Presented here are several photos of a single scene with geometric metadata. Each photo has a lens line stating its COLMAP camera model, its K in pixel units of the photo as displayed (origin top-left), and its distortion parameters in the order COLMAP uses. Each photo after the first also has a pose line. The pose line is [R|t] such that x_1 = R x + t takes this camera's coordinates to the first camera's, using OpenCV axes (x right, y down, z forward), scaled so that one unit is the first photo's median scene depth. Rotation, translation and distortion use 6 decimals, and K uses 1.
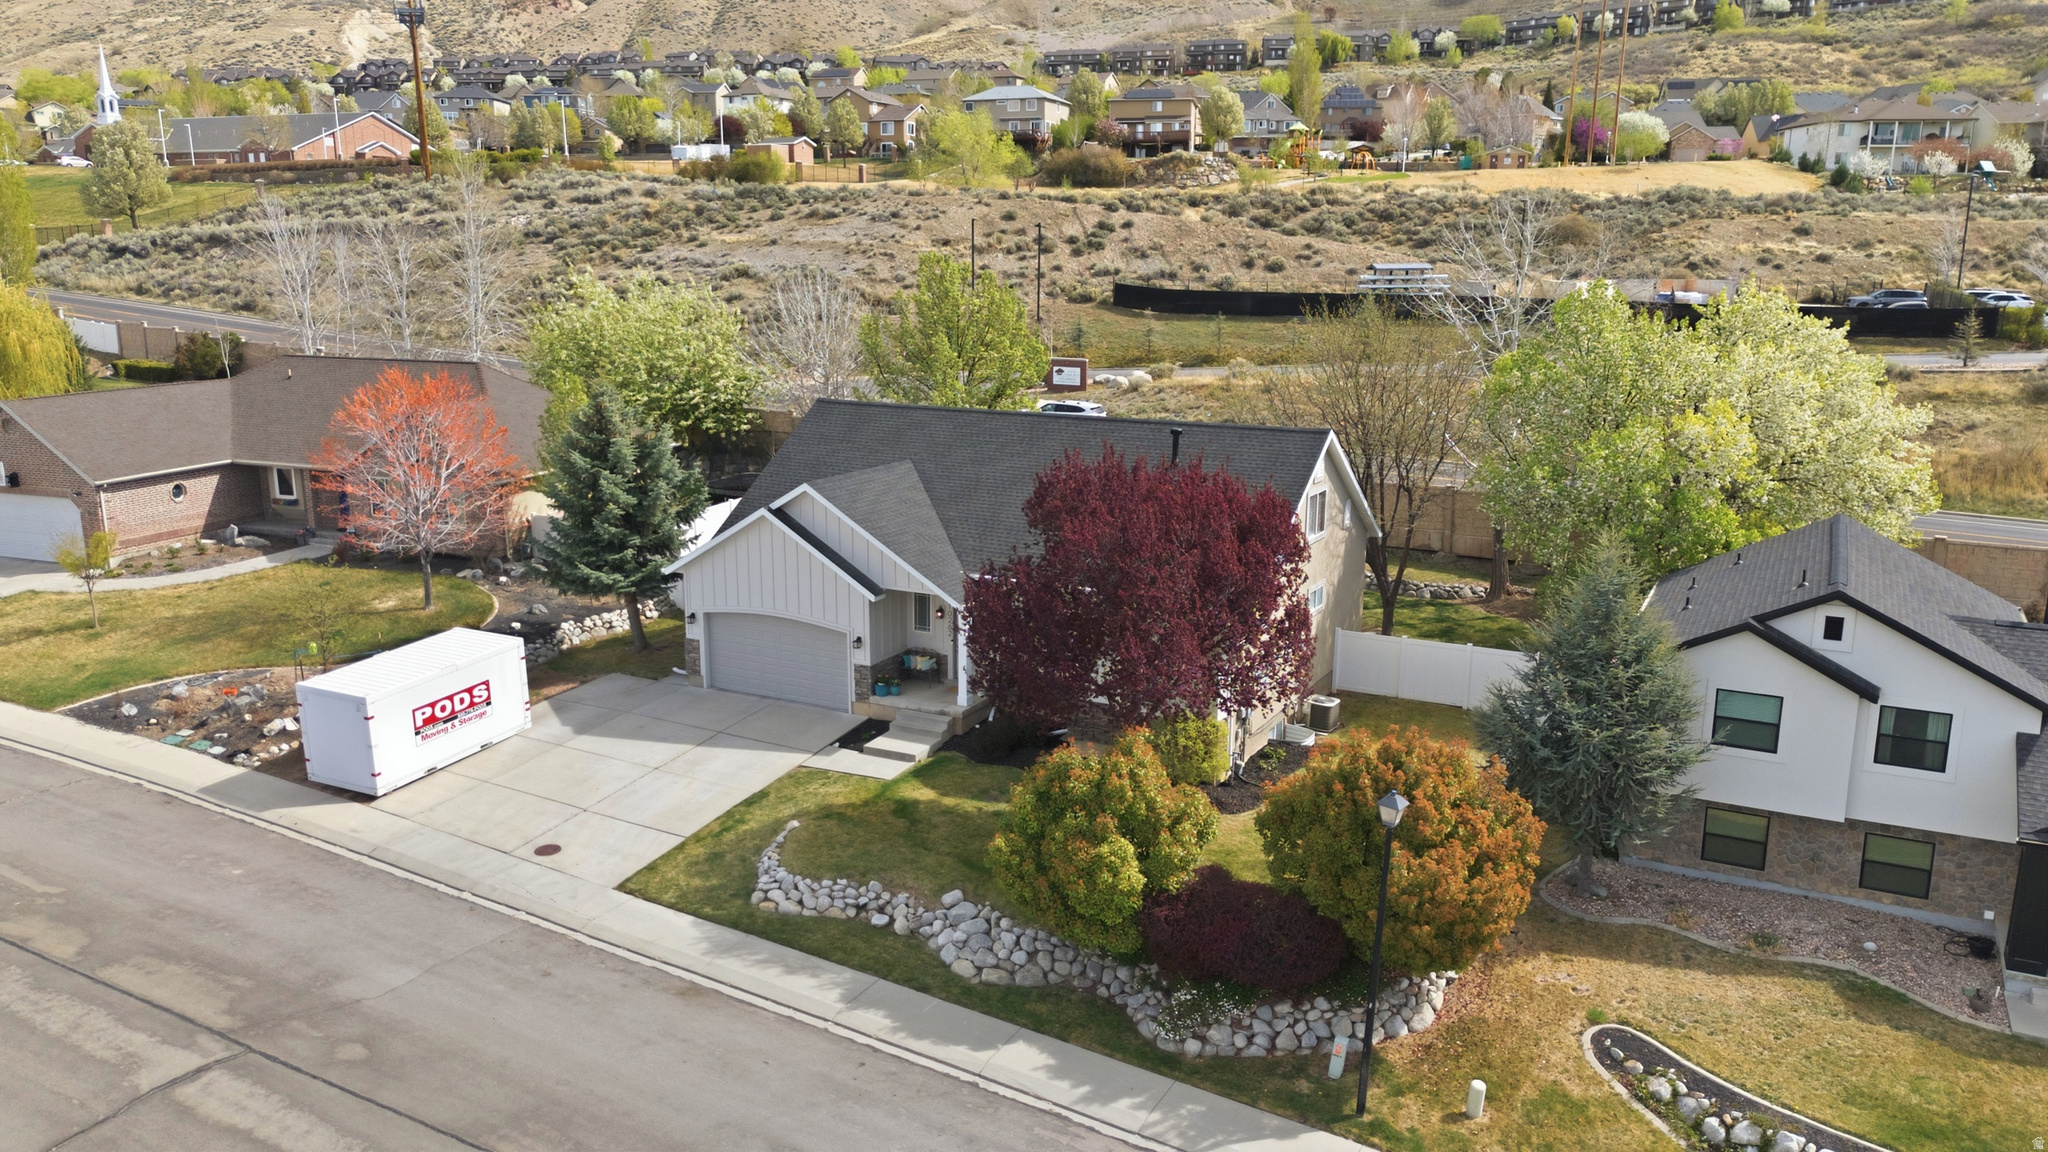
lens RADIAL K [[1504.3, 0, 1025.3], [0, 1504.3, 585.7], [0, 0, 1]] dist [0.068888, -0.058287]
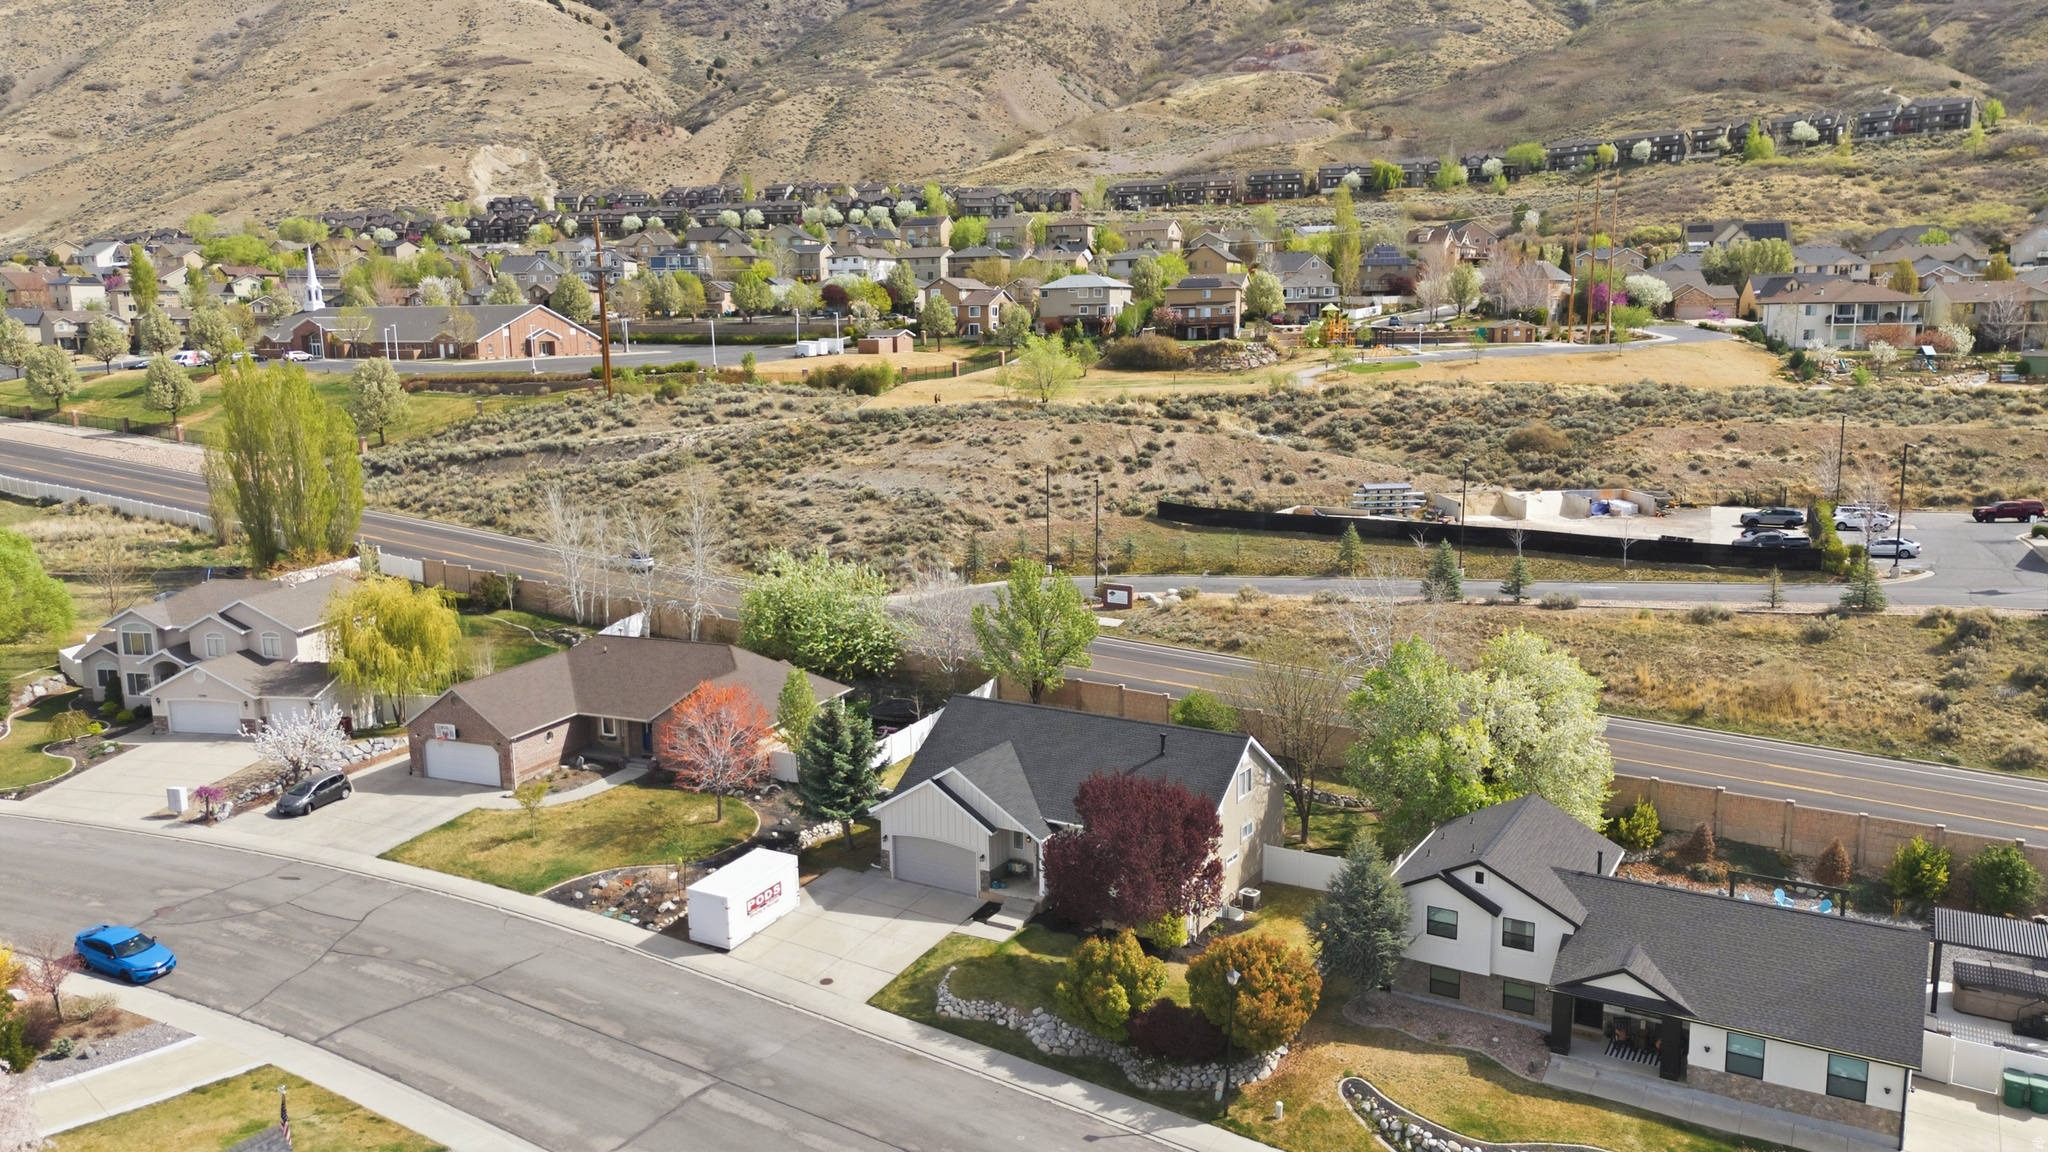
lens RADIAL K [[1504.3, 0, 1024.7], [0, 1504.3, 591.1], [0, 0, 1]] dist [0.068888, -0.058287]
pose [[0.998657, -0.006101, -0.051442, 0.028640], [0.003840, 0.999027, -0.043929, -0.184159], [0.051660, 0.043672, 0.997709, -0.721140]]
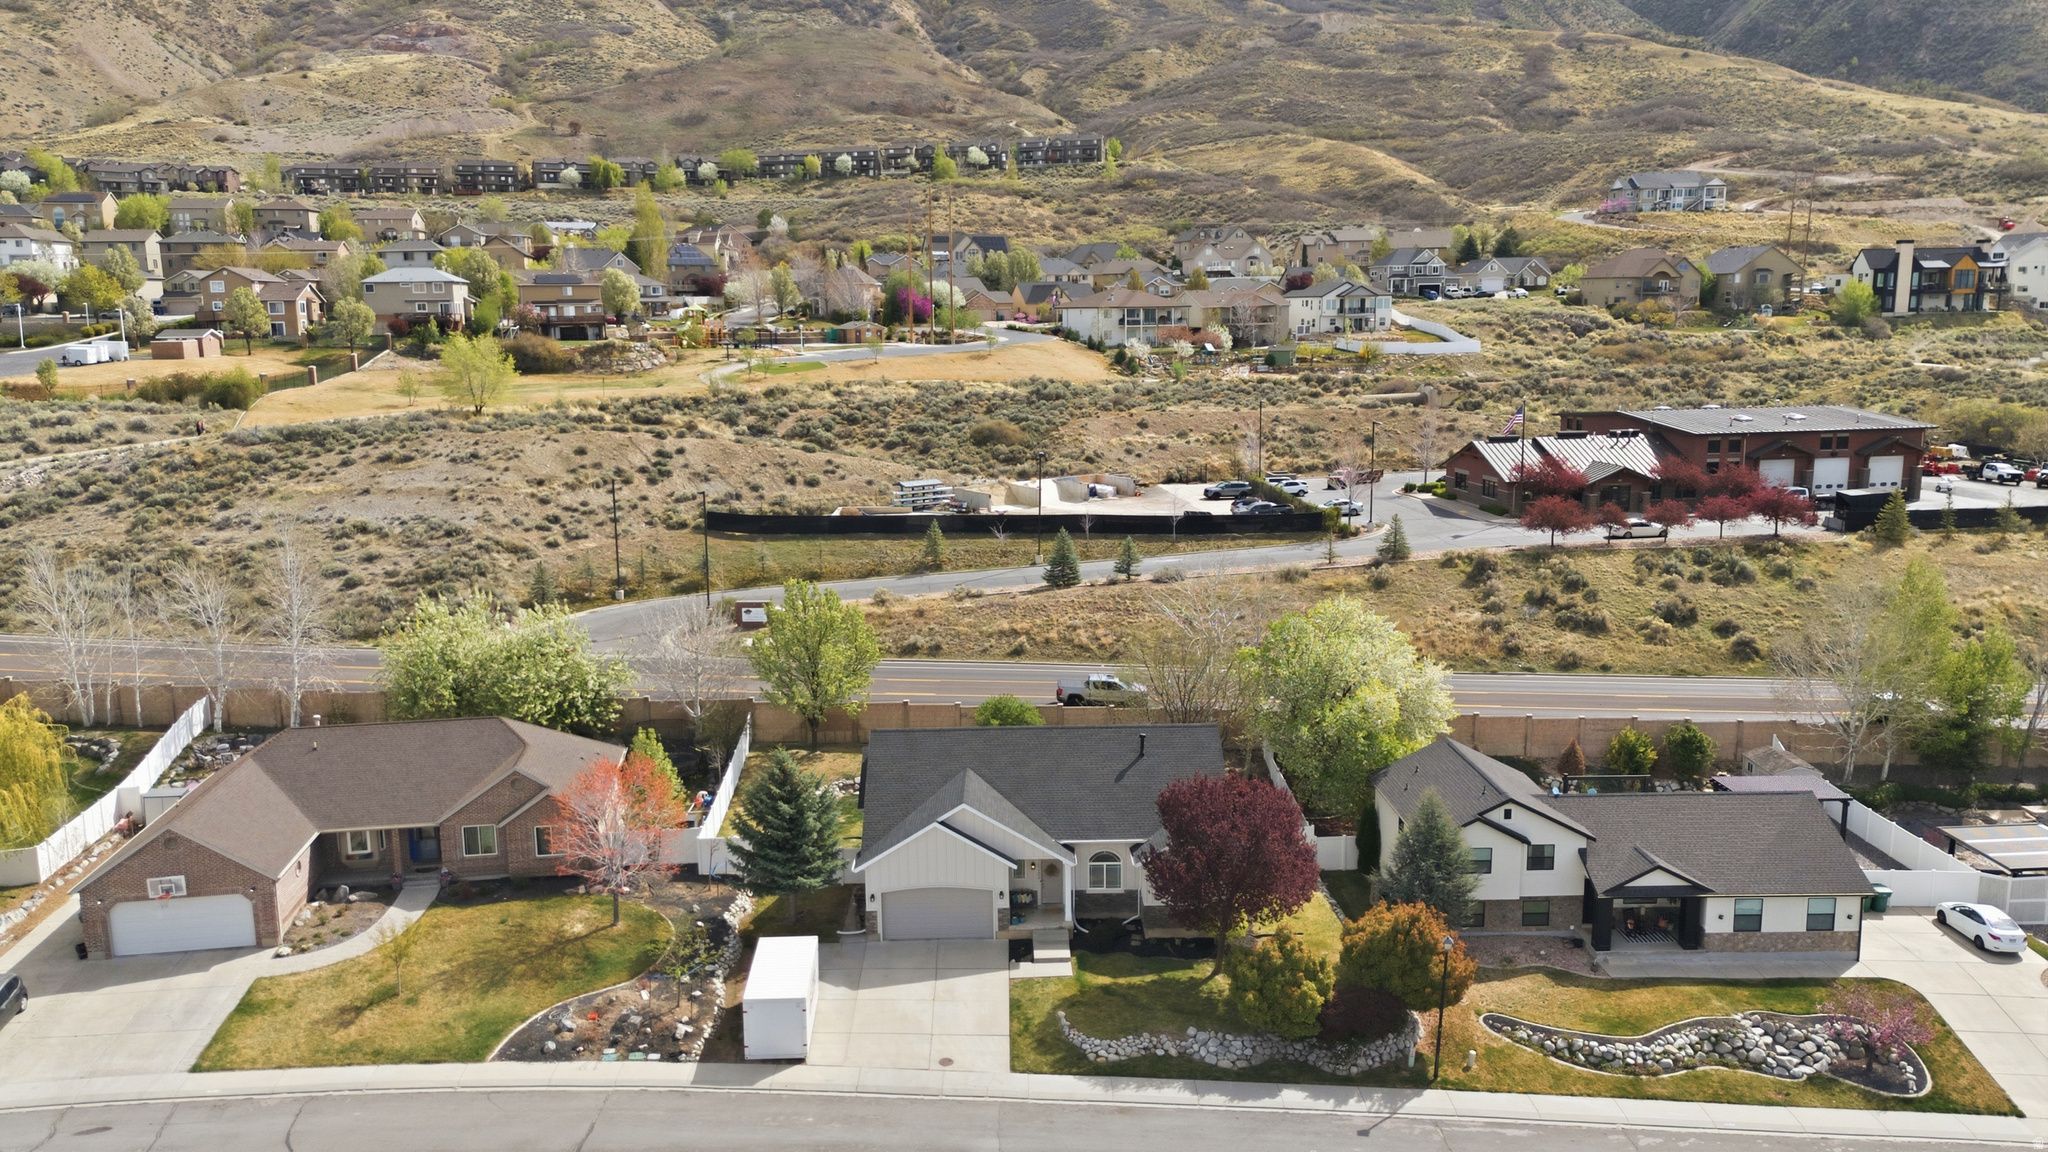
lens RADIAL K [[1504.3, 0, 1028.3], [0, 1504.3, 586.4], [0, 0, 1]] dist [0.068888, -0.058287]
pose [[0.873395, -0.102892, 0.476019, -0.780807], [0.123085, 0.992331, -0.011341, -0.256898], [-0.471202, 0.068496, 0.879362, -0.455391]]
